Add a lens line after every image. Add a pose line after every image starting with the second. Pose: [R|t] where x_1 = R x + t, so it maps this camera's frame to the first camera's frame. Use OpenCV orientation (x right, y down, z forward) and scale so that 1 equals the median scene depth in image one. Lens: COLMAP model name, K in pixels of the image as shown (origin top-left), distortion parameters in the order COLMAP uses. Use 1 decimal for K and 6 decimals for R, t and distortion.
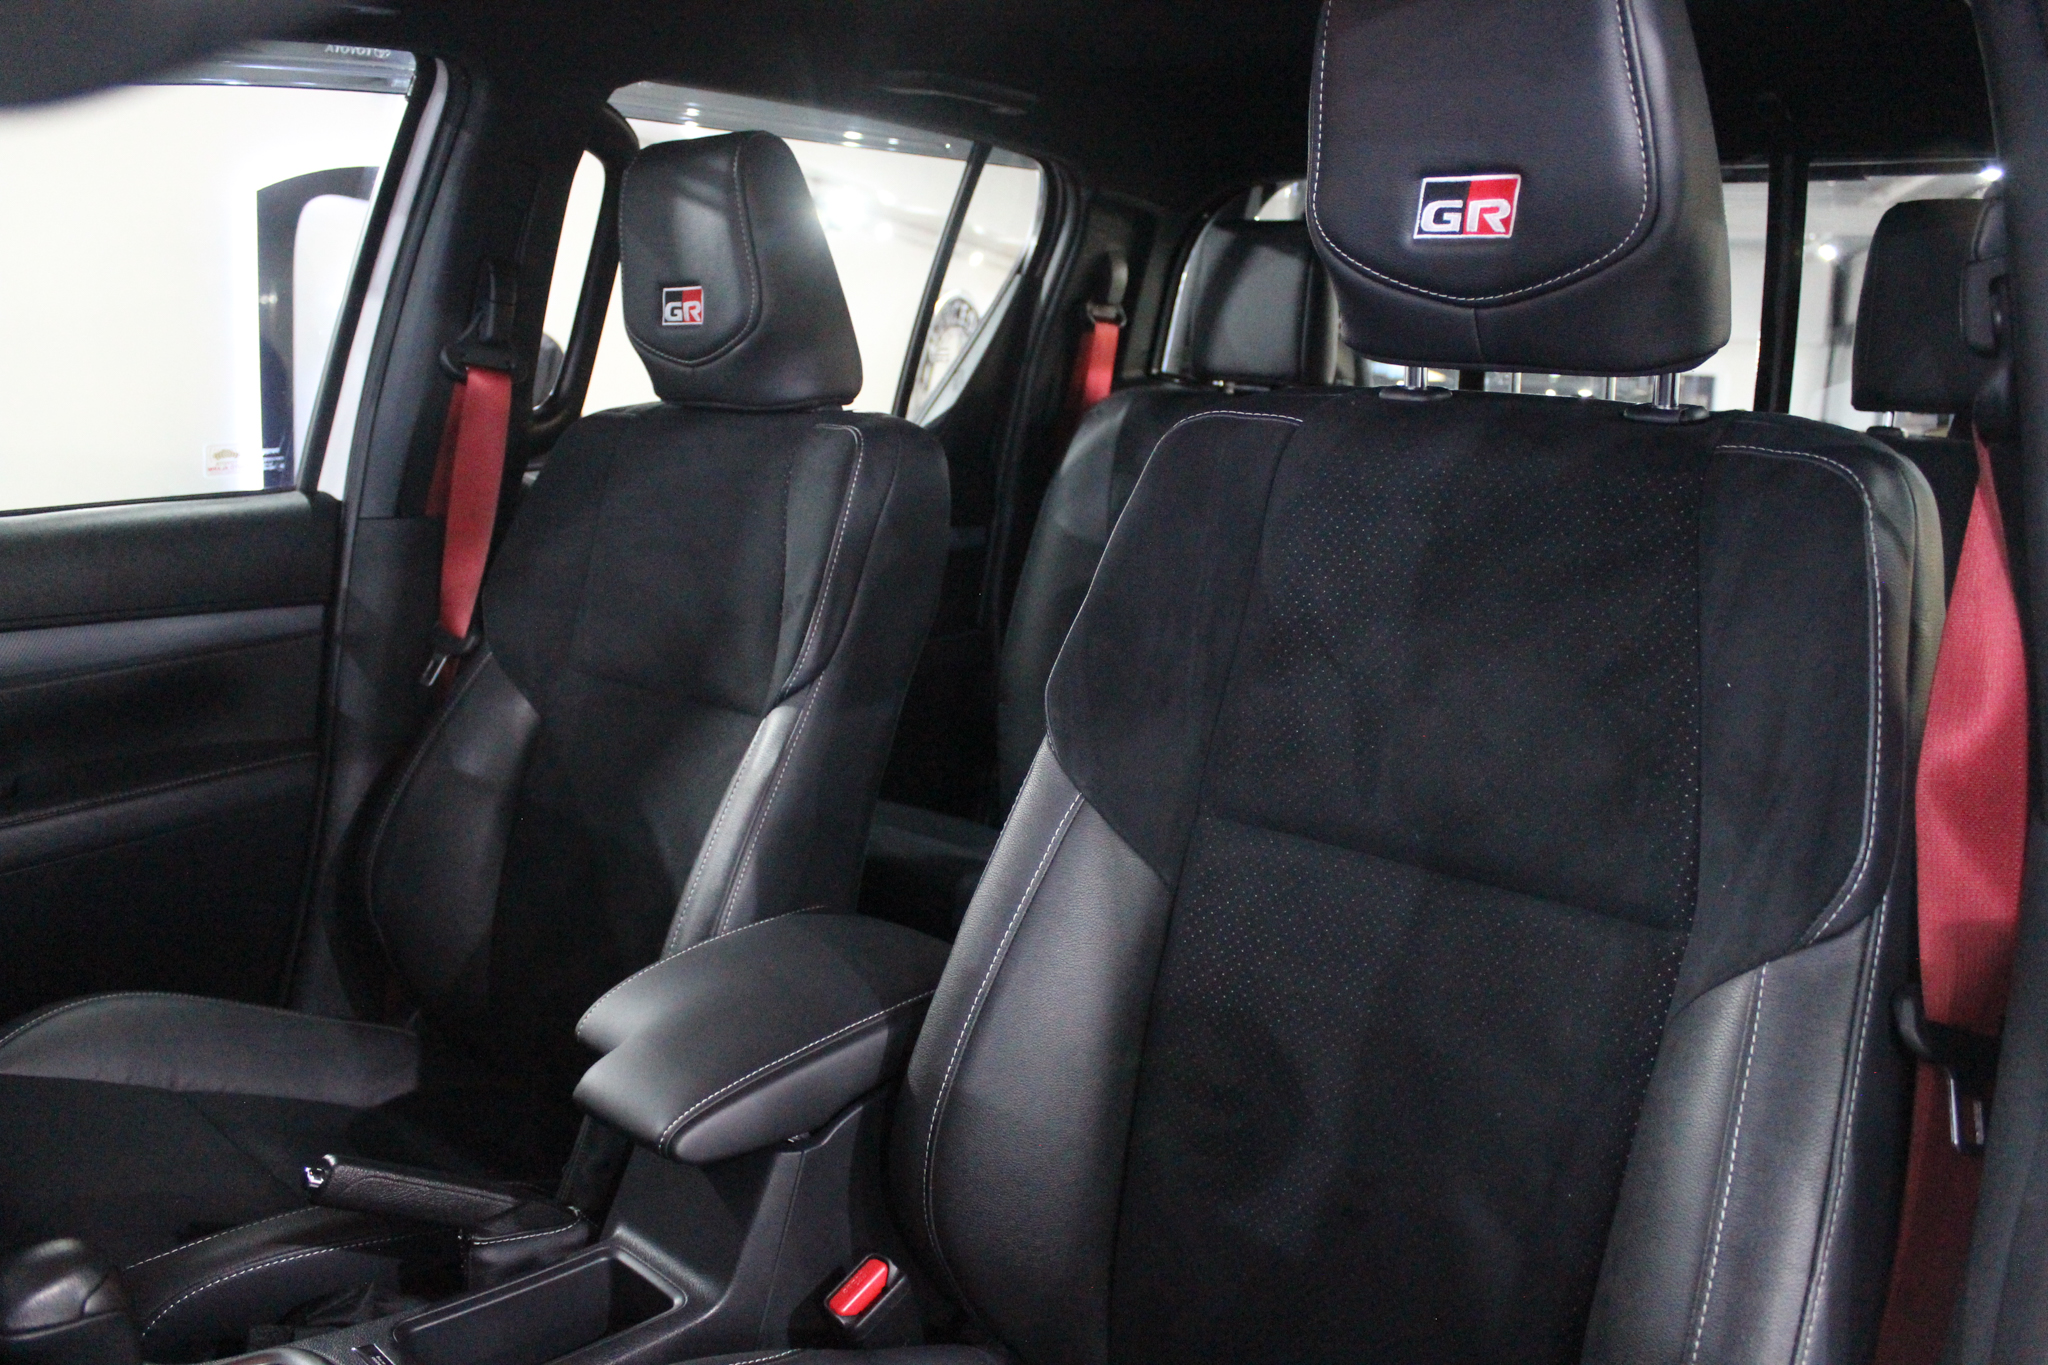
lens RADIAL K [[1717.6, 0, 1024.0], [0, 1717.6, 682.5], [0, 0, 1]] dist [-0.090451, 0.010295]
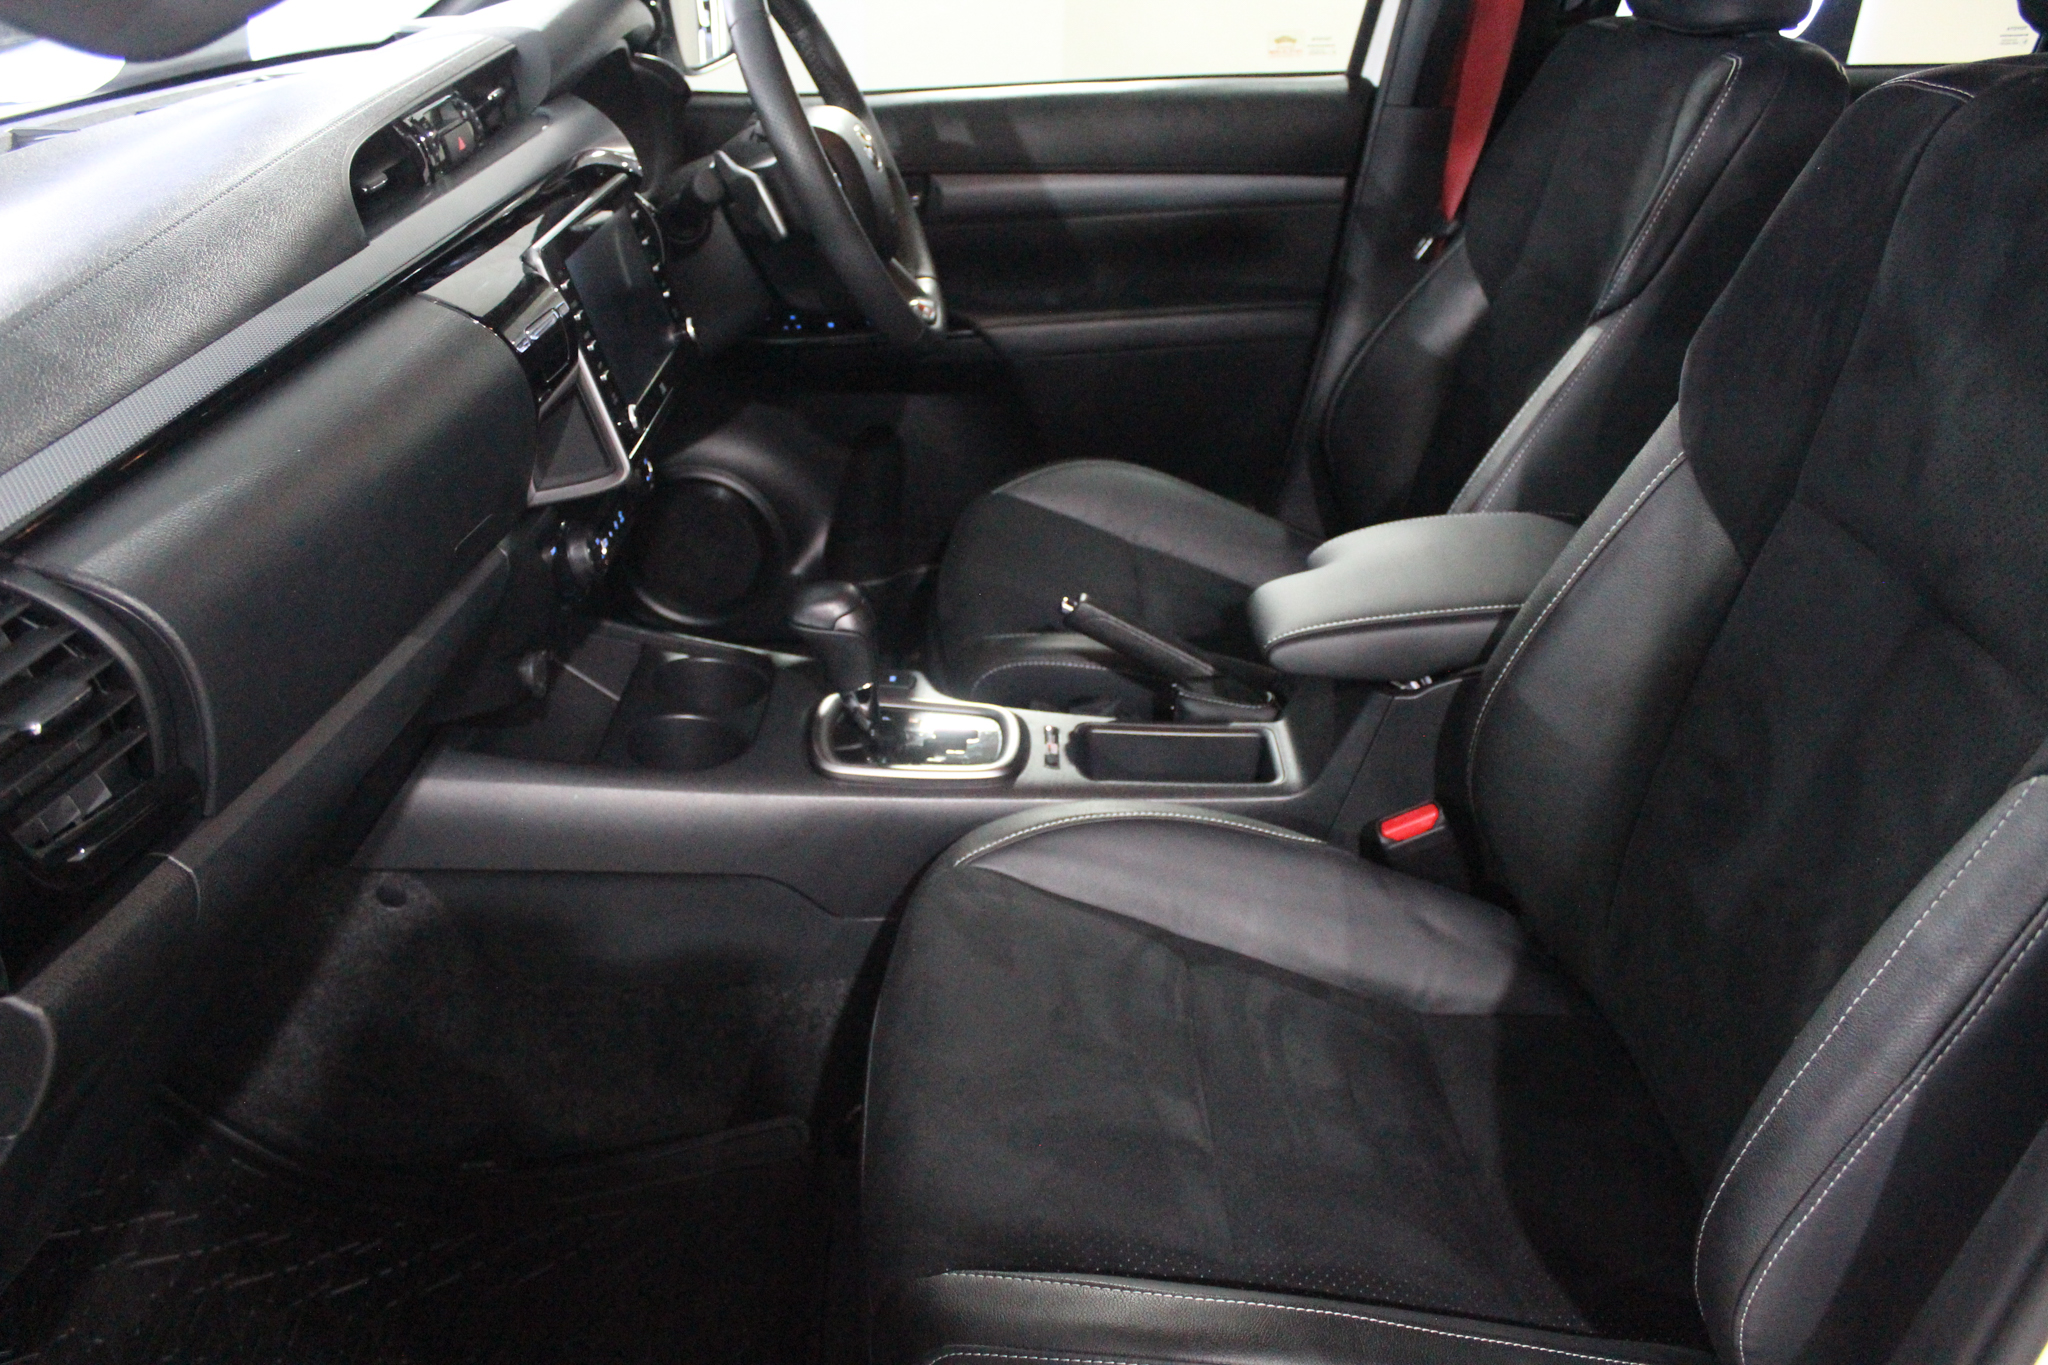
lens RADIAL K [[1717.6, 0, 1024.0], [0, 1717.6, 682.5], [0, 0, 1]] dist [-0.090451, 0.010295]
pose [[0.678241, 0.300466, -0.670604, 0.368711], [-0.126218, 0.946657, 0.296497, -0.040577], [0.723919, -0.116454, 0.679985, 0.009093]]
